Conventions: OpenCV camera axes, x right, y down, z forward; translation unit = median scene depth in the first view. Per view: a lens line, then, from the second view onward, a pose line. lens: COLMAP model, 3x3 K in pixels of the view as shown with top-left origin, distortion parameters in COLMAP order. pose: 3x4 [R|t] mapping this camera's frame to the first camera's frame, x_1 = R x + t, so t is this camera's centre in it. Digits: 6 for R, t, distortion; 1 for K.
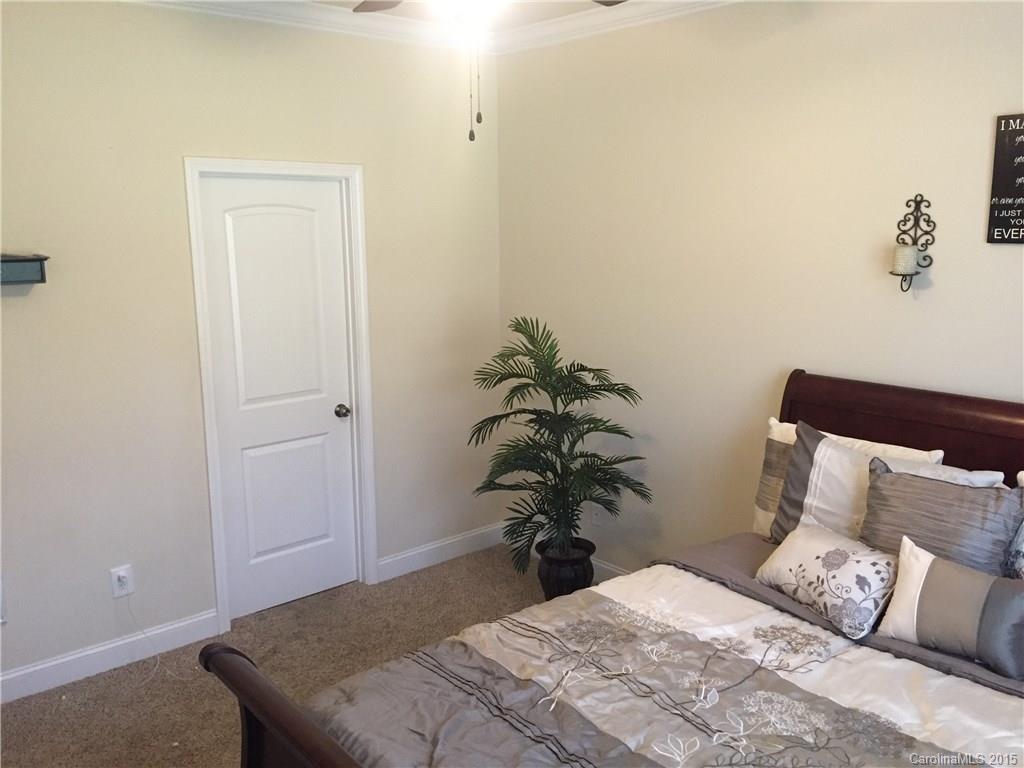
lens RADIAL K [[854.5, 0, 512.0], [0, 854.5, 384.0], [0, 0, 1]] dist [0.063272, -0.096226]
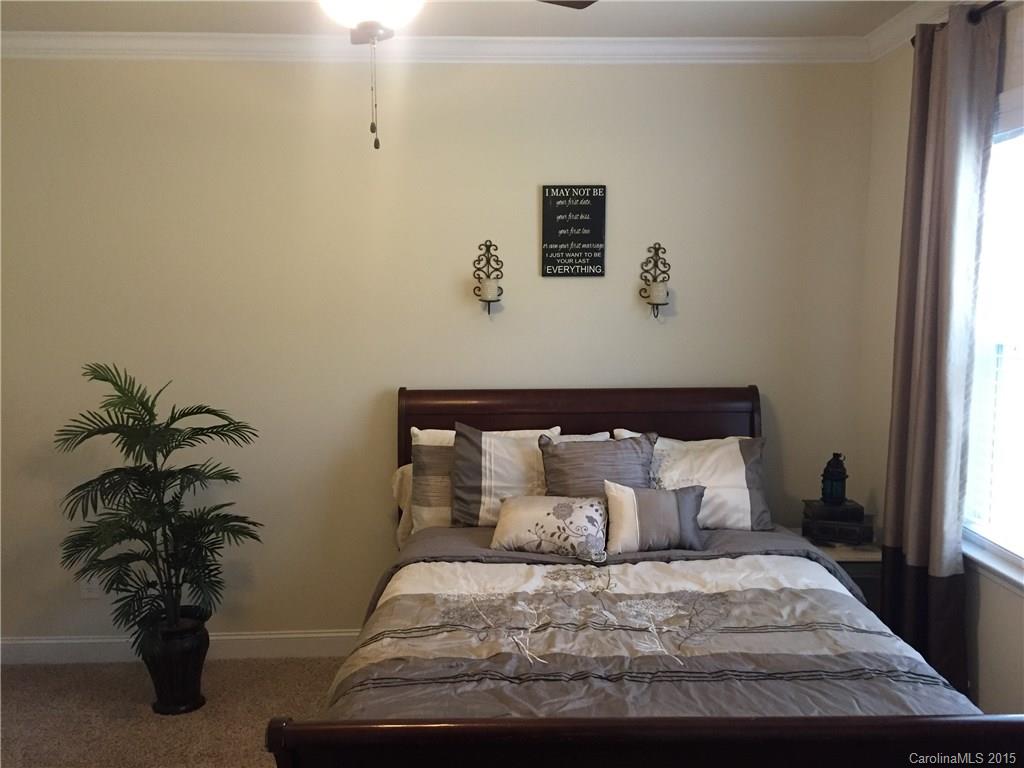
lens RADIAL K [[854.5, 0, 512.0], [0, 854.5, 384.0], [0, 0, 1]] dist [0.063272, -0.096226]
pose [[0.629991, -0.075977, 0.772877, -0.567611], [0.142998, 0.989535, -0.019287, 0.026634], [-0.763324, 0.122671, 0.634263, 0.200008]]
